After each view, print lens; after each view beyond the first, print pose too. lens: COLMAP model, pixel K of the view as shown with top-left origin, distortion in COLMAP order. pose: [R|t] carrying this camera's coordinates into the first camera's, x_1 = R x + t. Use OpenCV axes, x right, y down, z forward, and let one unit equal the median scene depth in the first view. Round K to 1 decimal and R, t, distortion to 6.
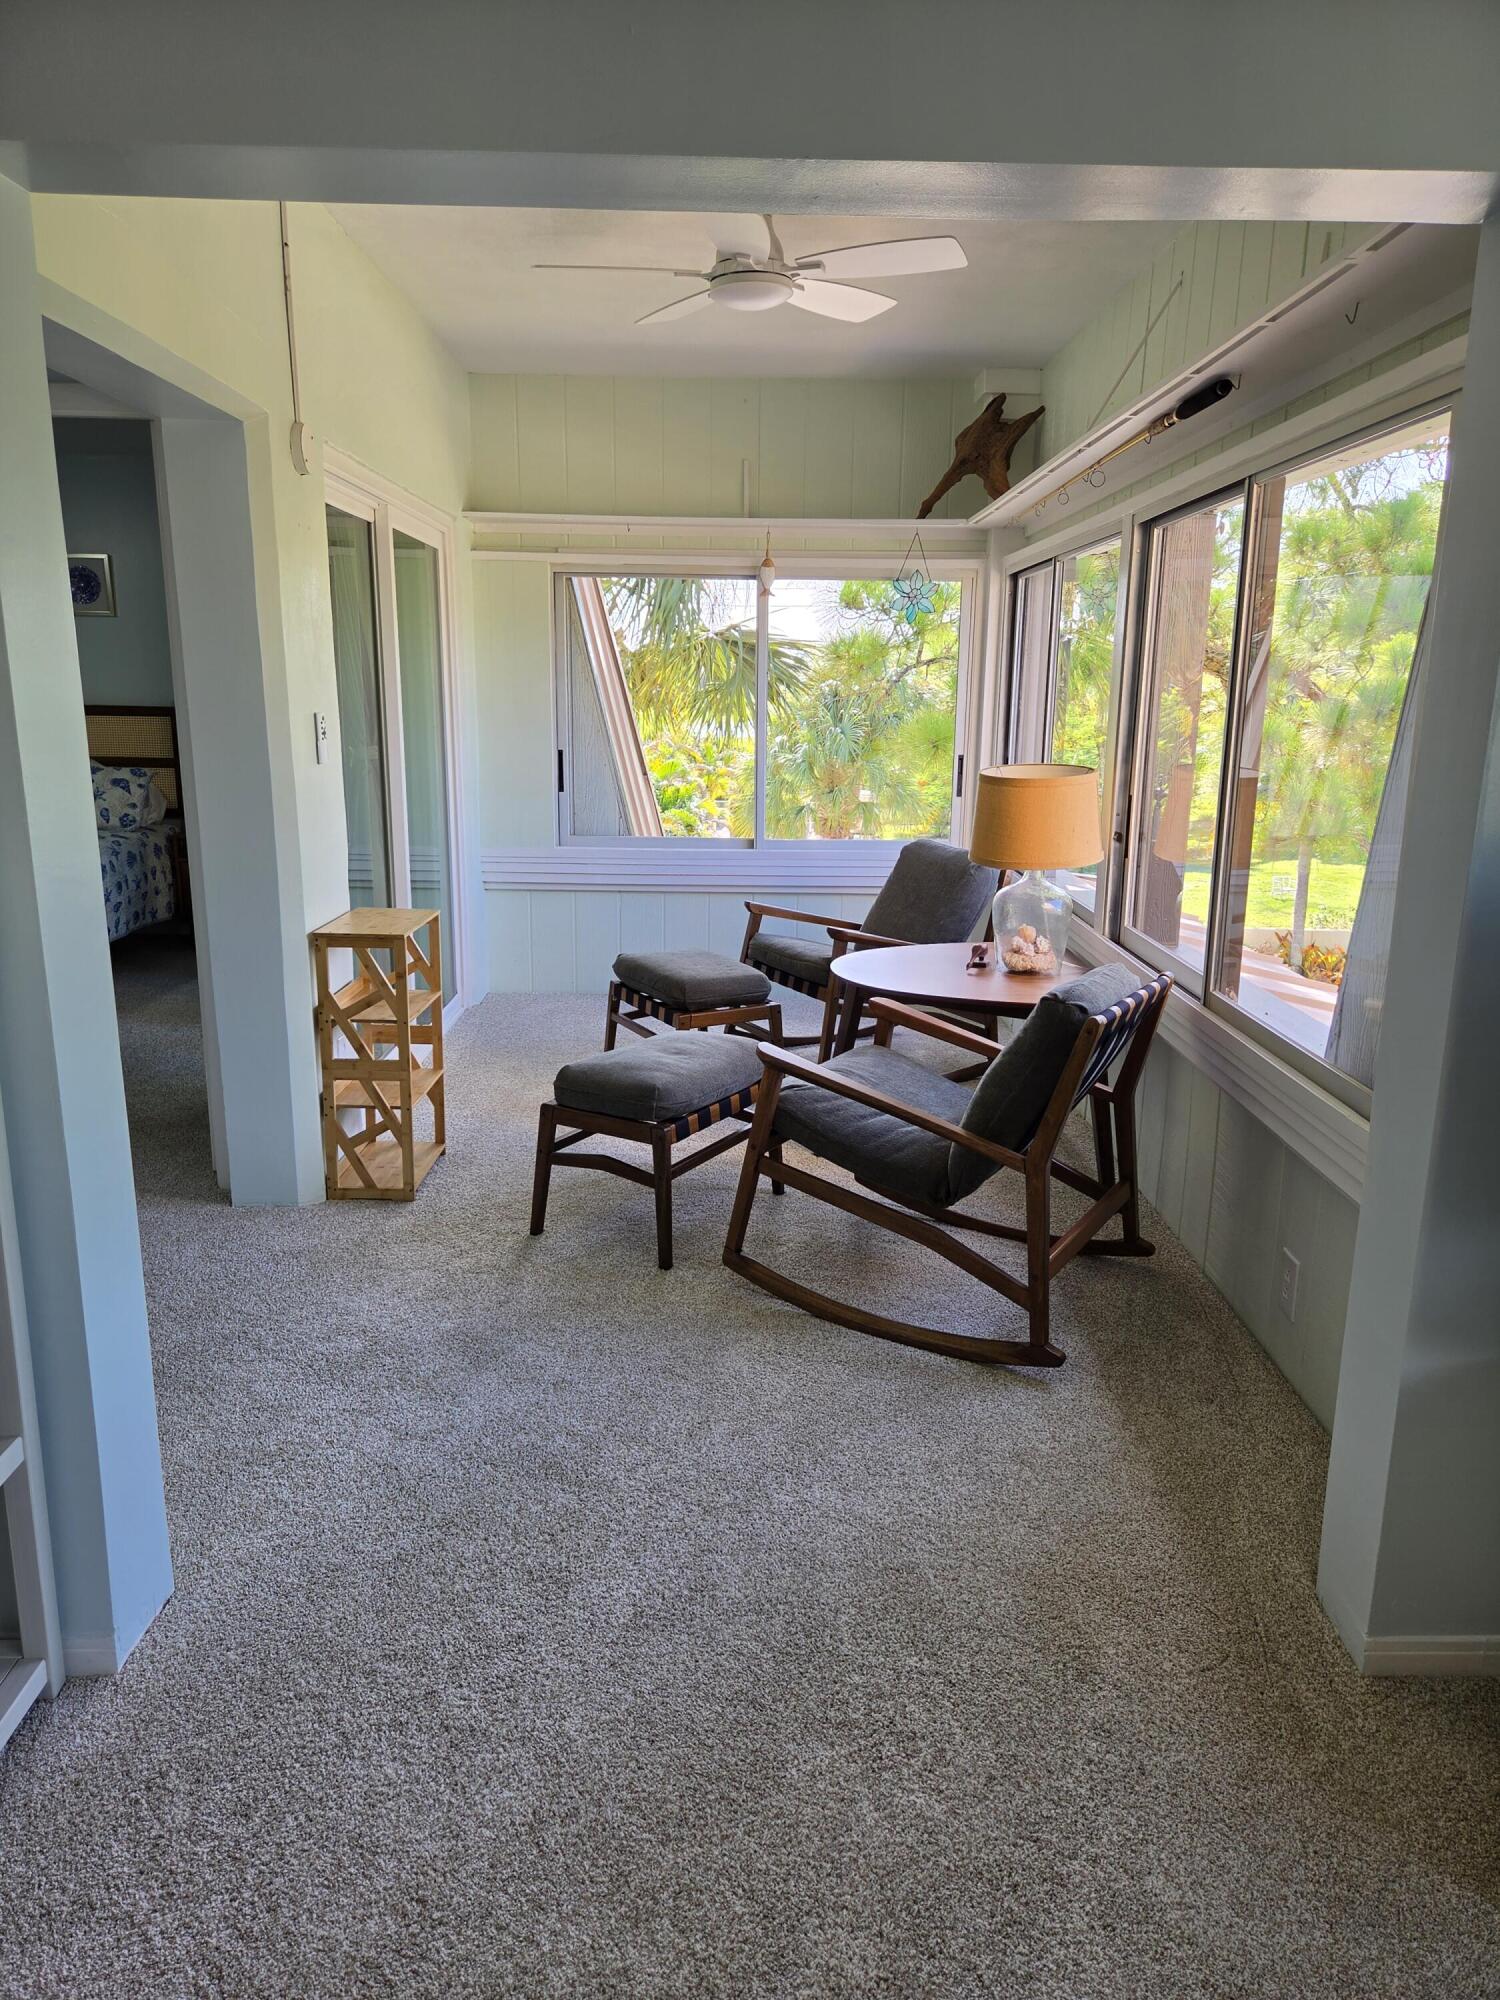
lens RADIAL K [[1345.7, 0, 757.9], [0, 1345.7, 1011.7], [0, 0, 1]] dist [0.055623, -0.047637]
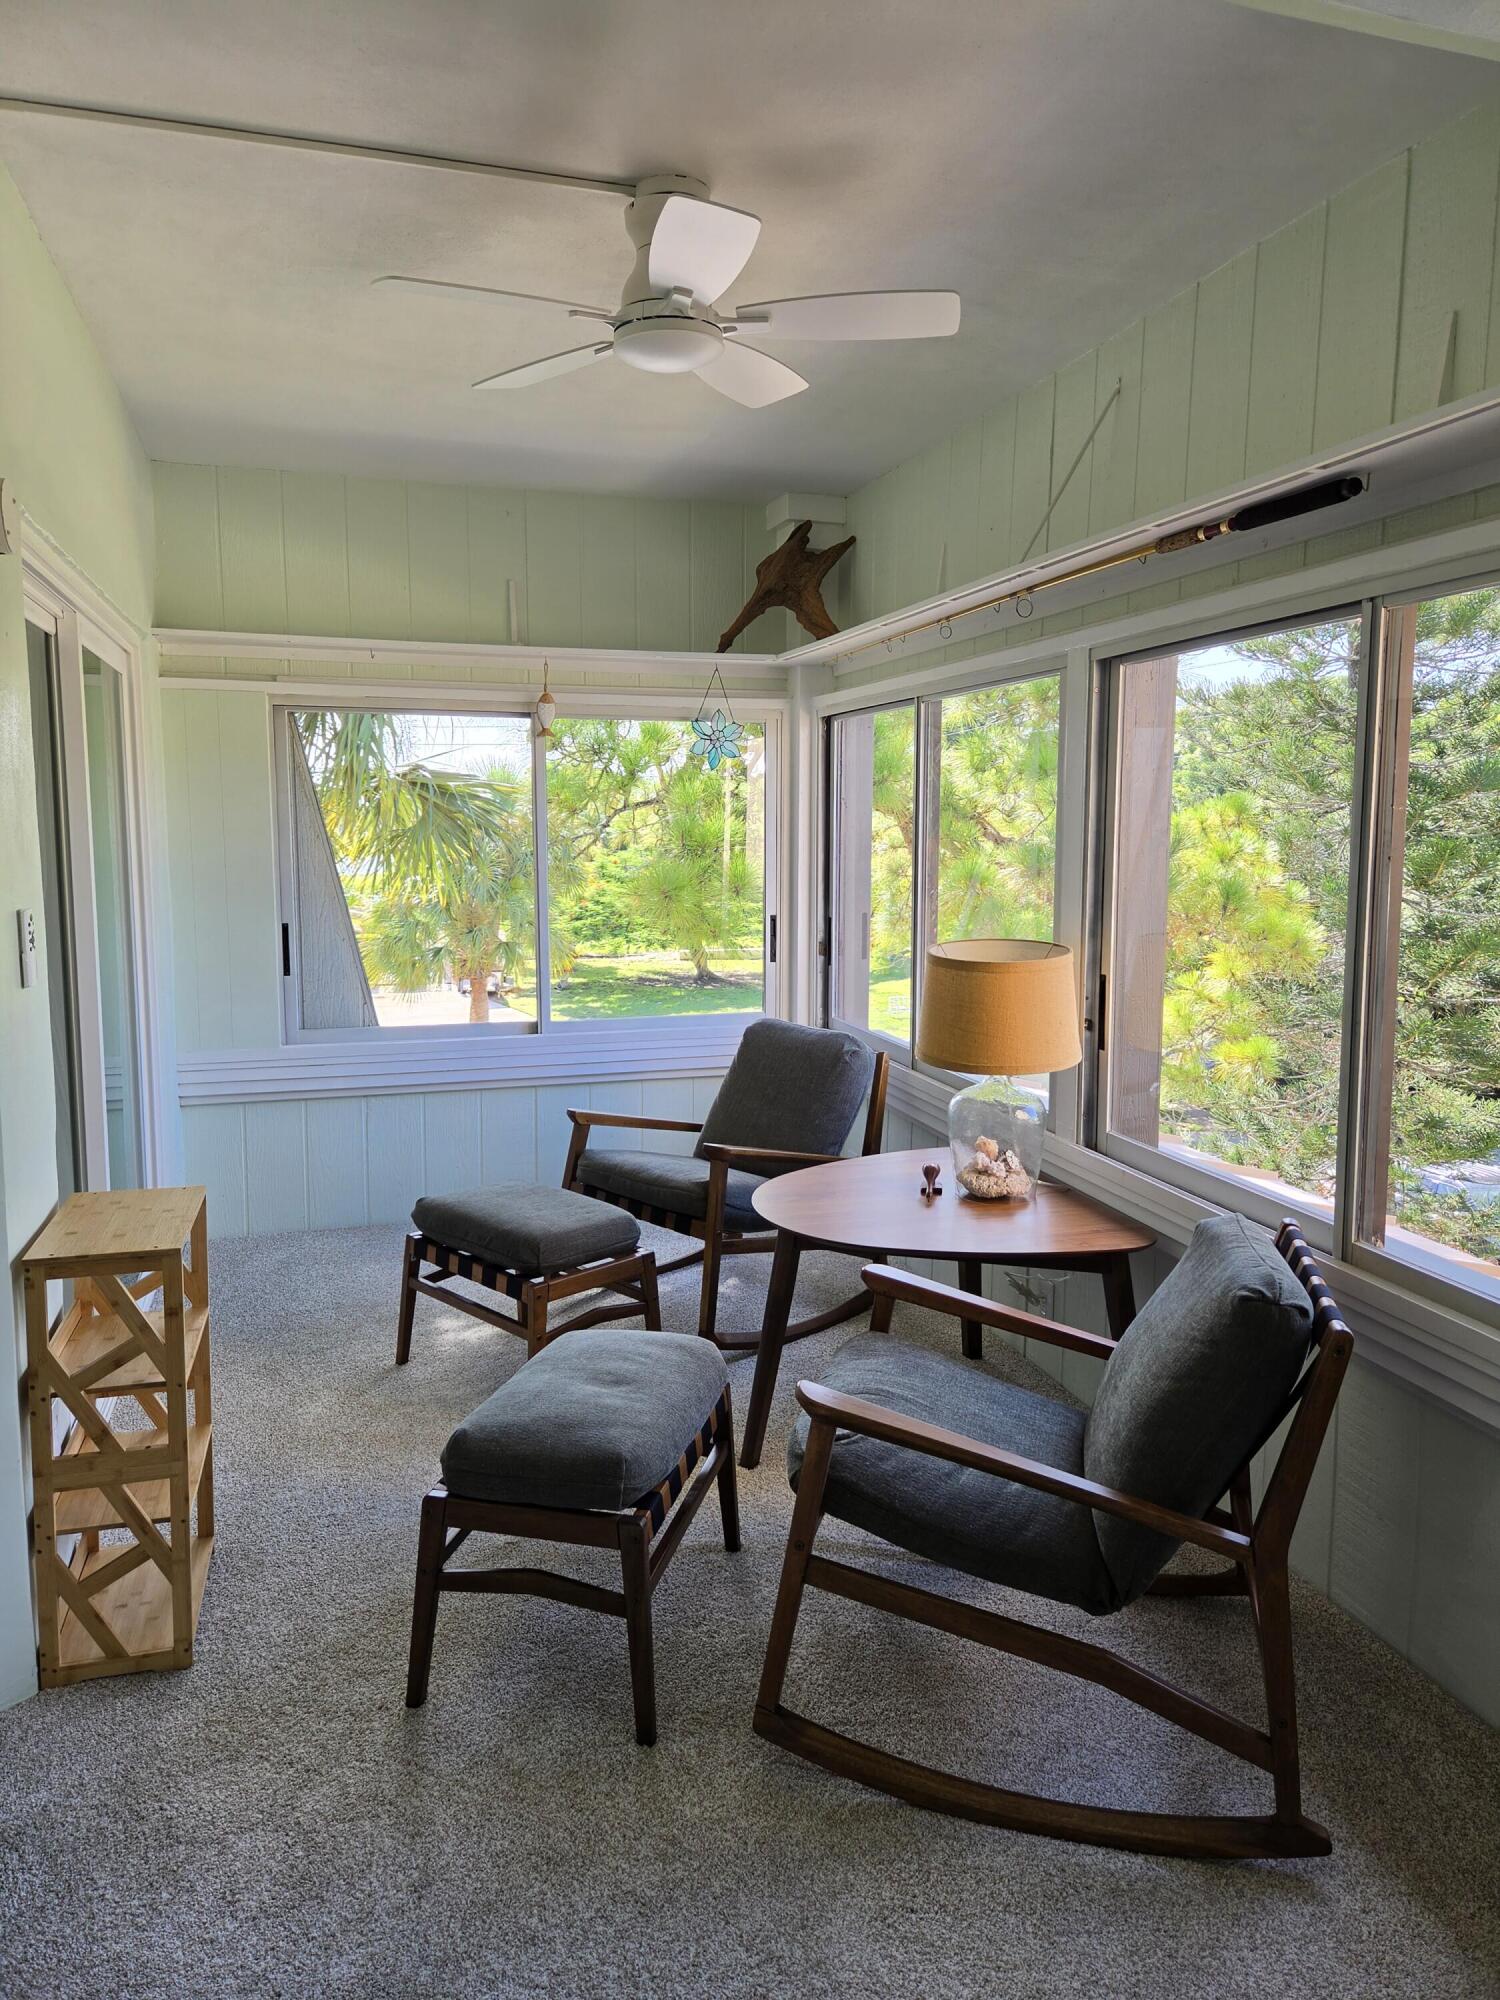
lens RADIAL K [[1345.7, 0, 756.1], [0, 1345.7, 980.6], [0, 0, 1]] dist [0.055623, -0.047637]
pose [[0.959326, -0.043396, 0.278944, -0.152967], [0.076081, 0.991297, -0.107436, -0.081051], [-0.271854, 0.124288, 0.954279, 0.260167]]
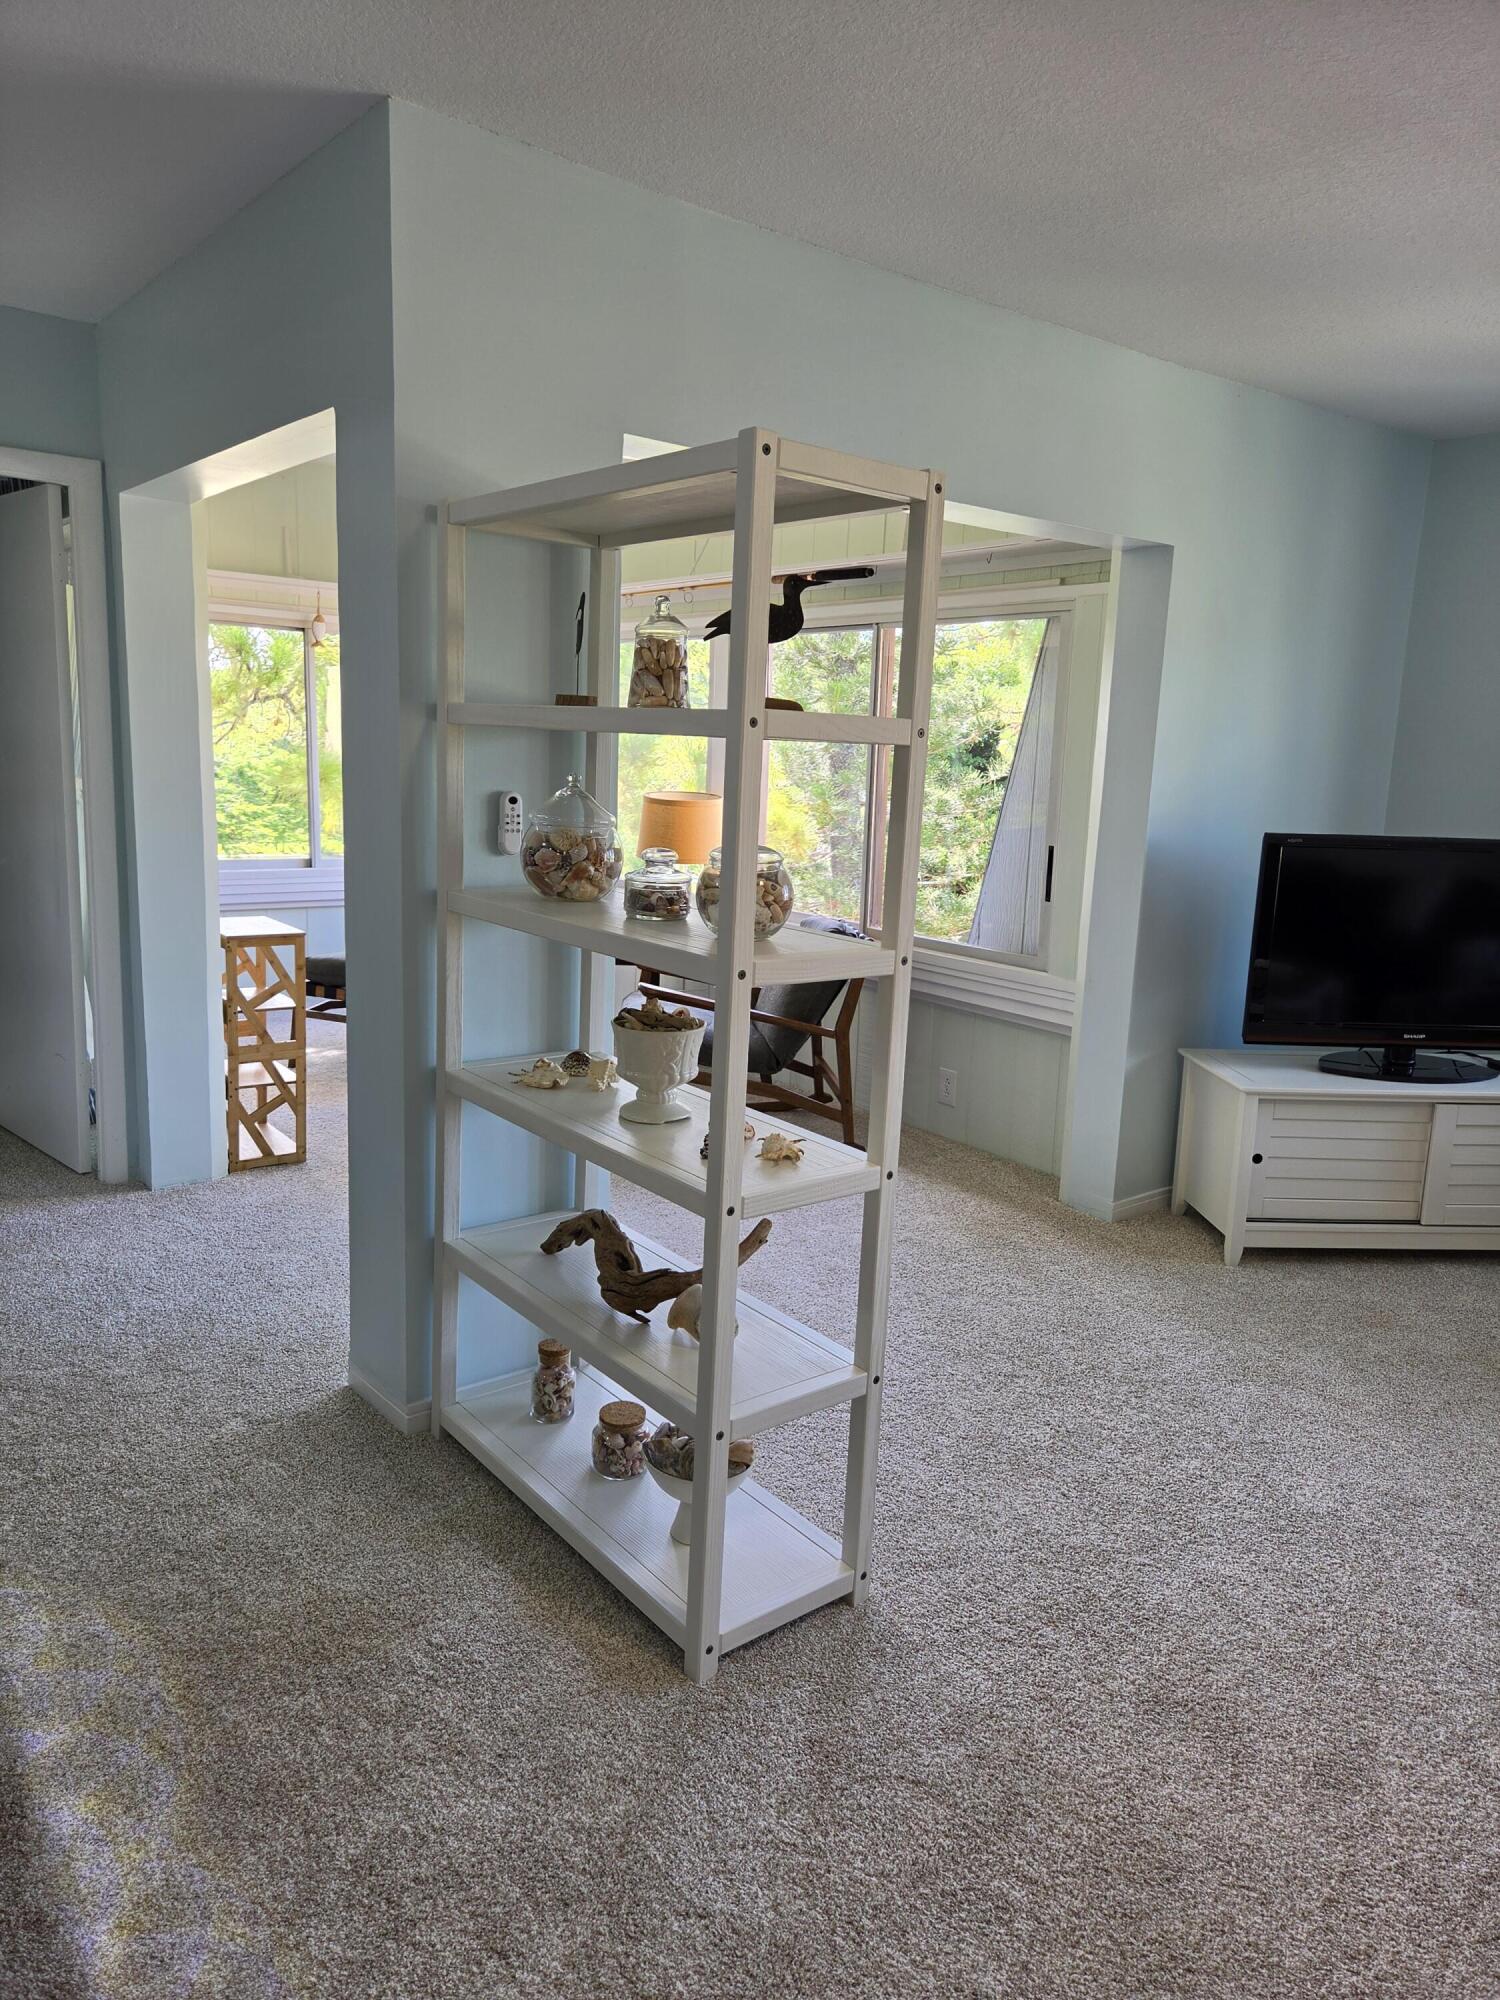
lens RADIAL K [[1345.7, 0, 766.1], [0, 1345.7, 989.0], [0, 0, 1]] dist [0.055623, -0.047637]
pose [[0.789023, -0.090661, 0.607638, -0.589825], [0.115193, 0.993342, -0.001369, 0.036019], [-0.603468, 0.071076, 0.794213, -0.170491]]
